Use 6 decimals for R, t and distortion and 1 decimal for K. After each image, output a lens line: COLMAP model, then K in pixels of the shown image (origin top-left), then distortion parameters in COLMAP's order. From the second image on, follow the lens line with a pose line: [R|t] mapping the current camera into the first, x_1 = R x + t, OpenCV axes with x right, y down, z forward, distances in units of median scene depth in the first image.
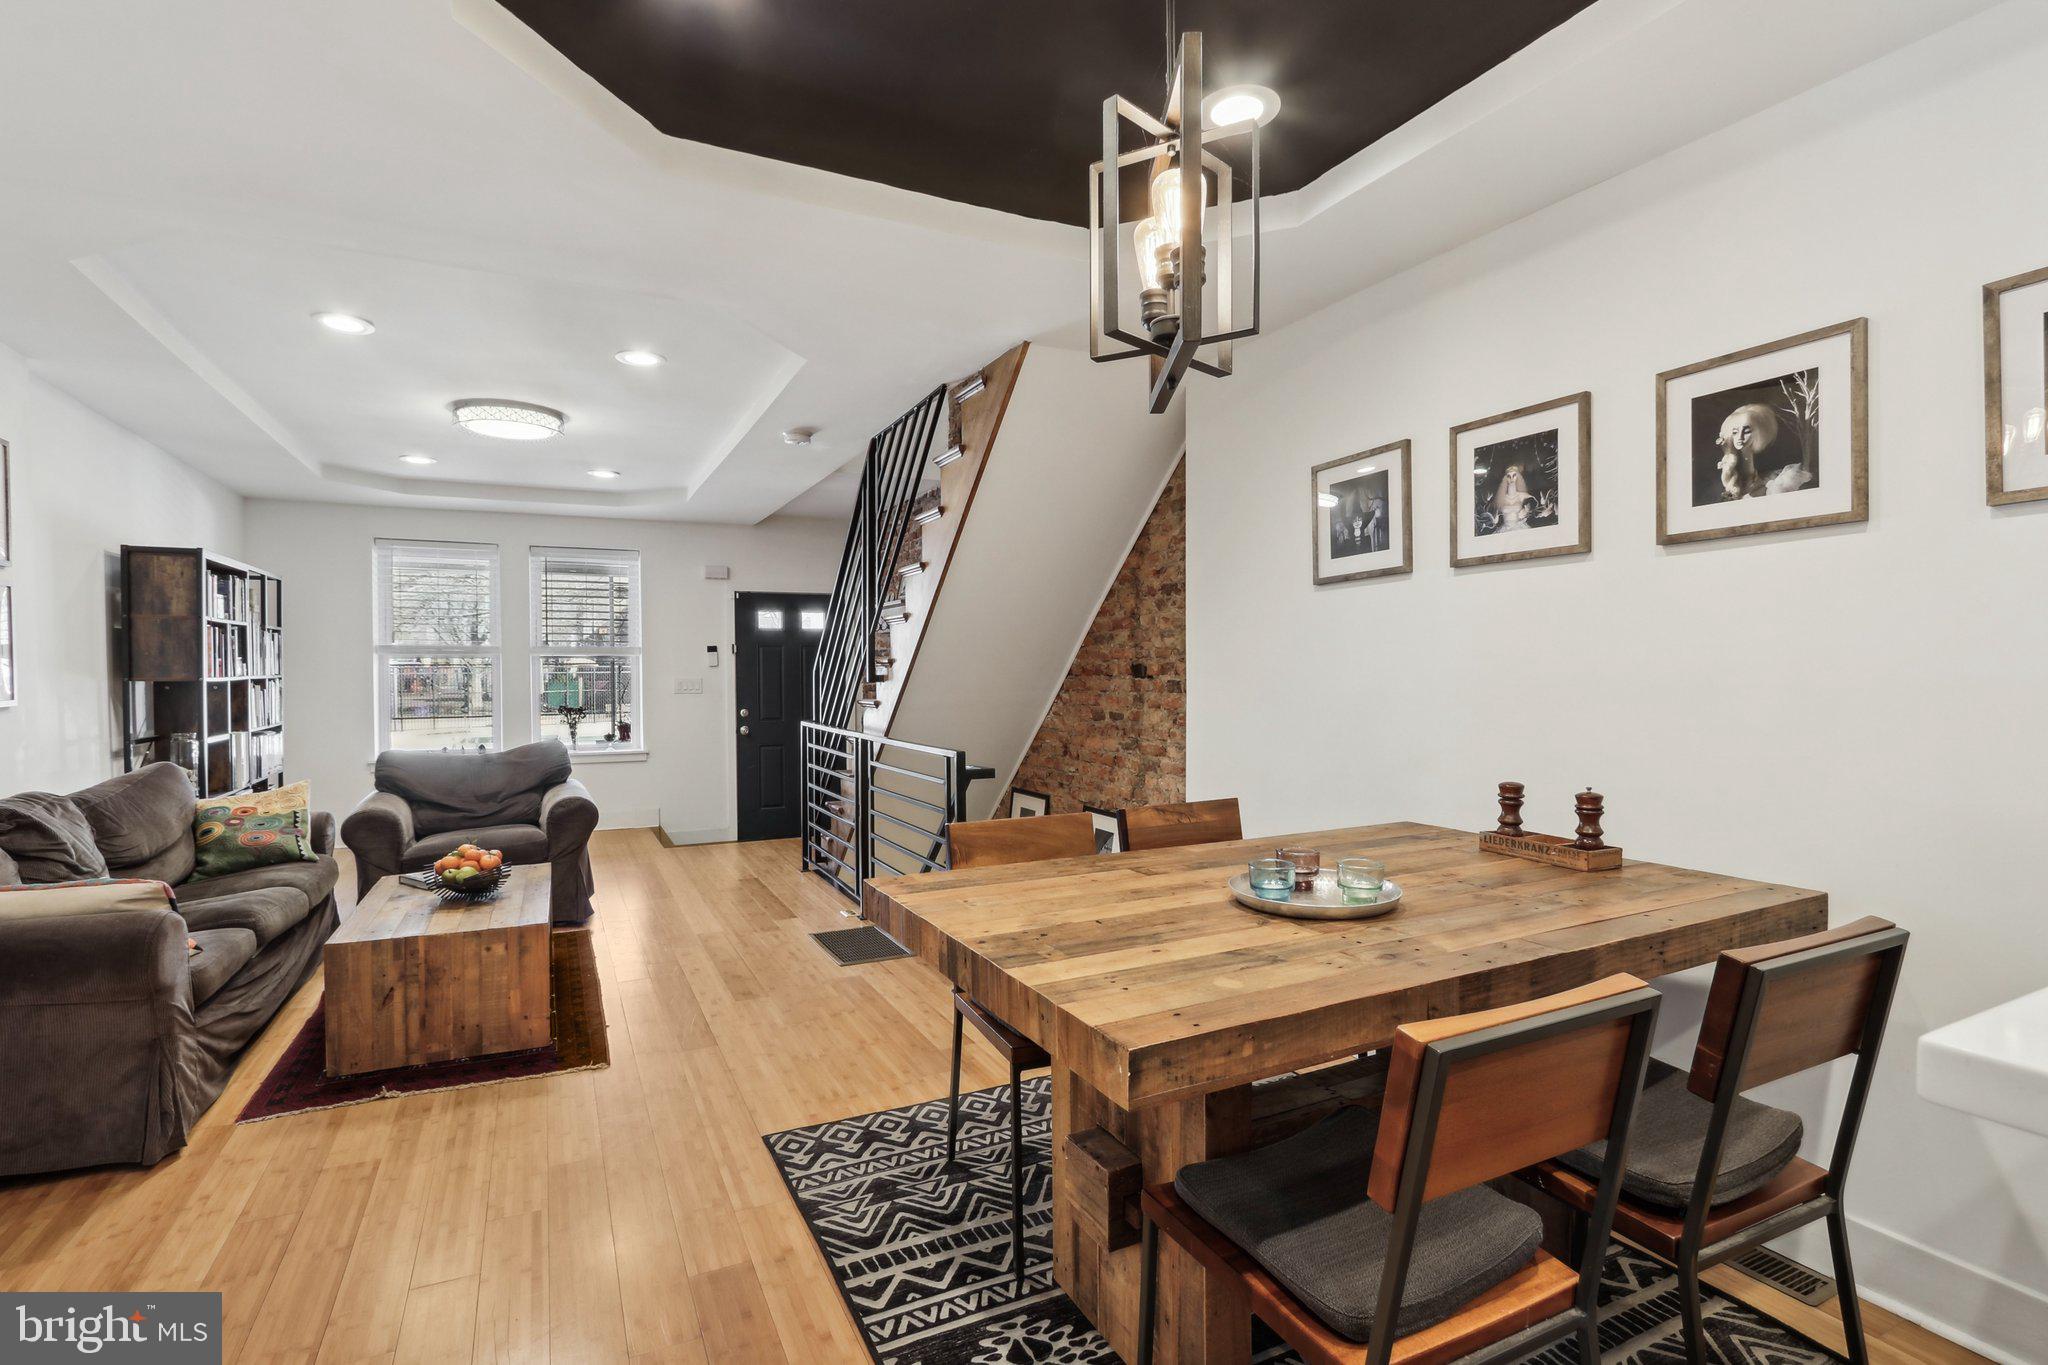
lens RADIAL K [[967.8, 0, 1012.6], [0, 967.8, 686.0], [0, 0, 1]] dist [-0.021044, 0.004106]
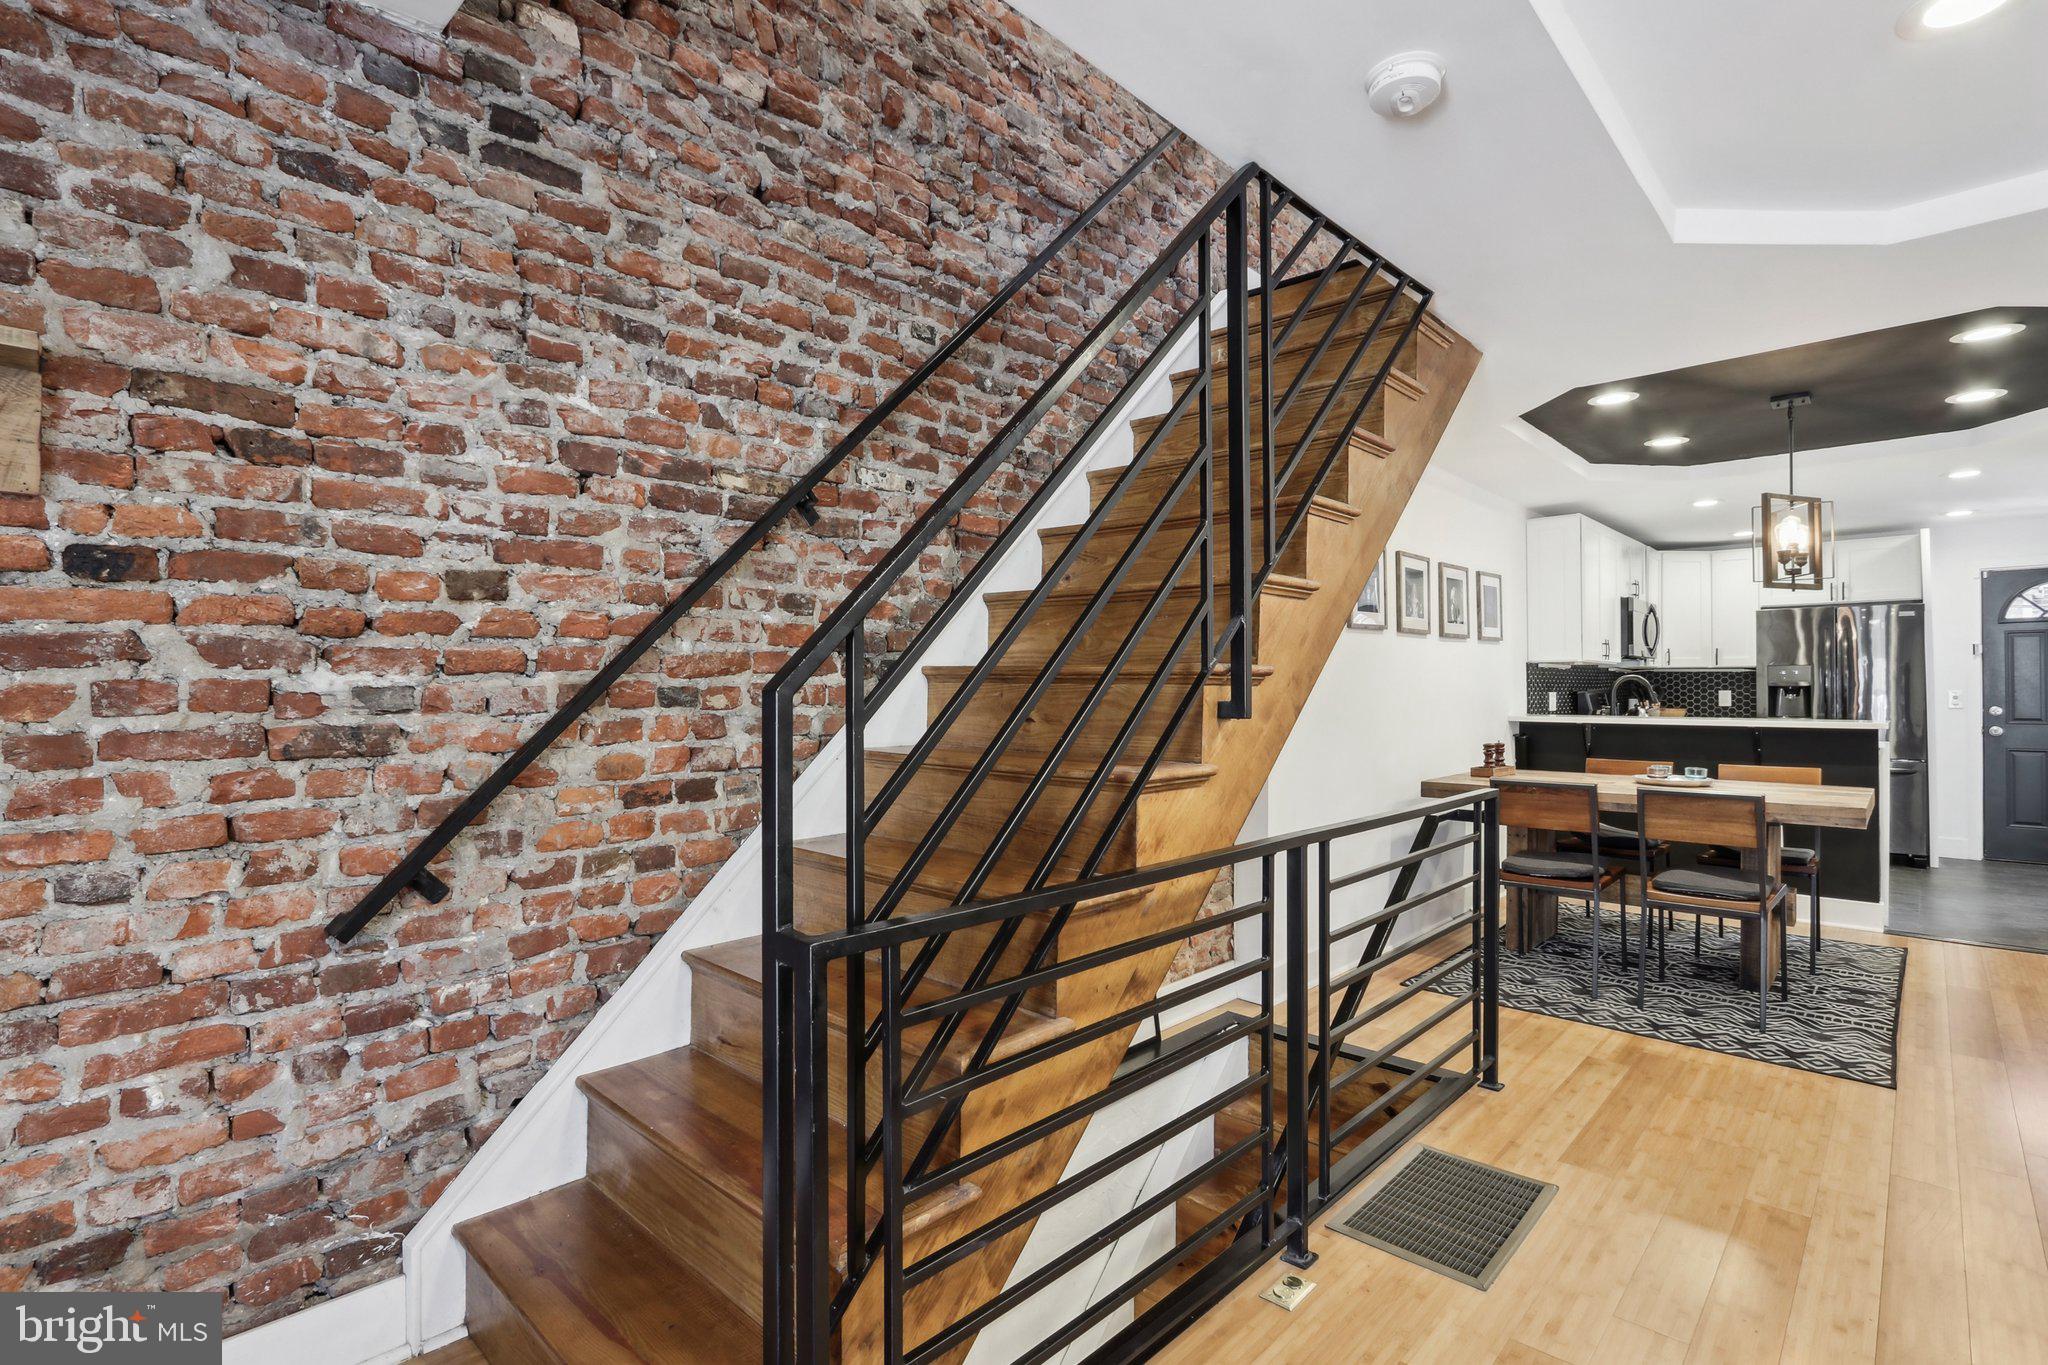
lens RADIAL K [[967.8, 0, 1002.6], [0, 967.8, 682.4], [0, 0, 1]] dist [-0.021044, 0.004106]
pose [[-0.339667, 0.013289, 0.940452, -0.631585], [0.020526, 0.999767, -0.006714, -0.023786], [-0.940322, 0.017023, -0.339861, 1.543981]]
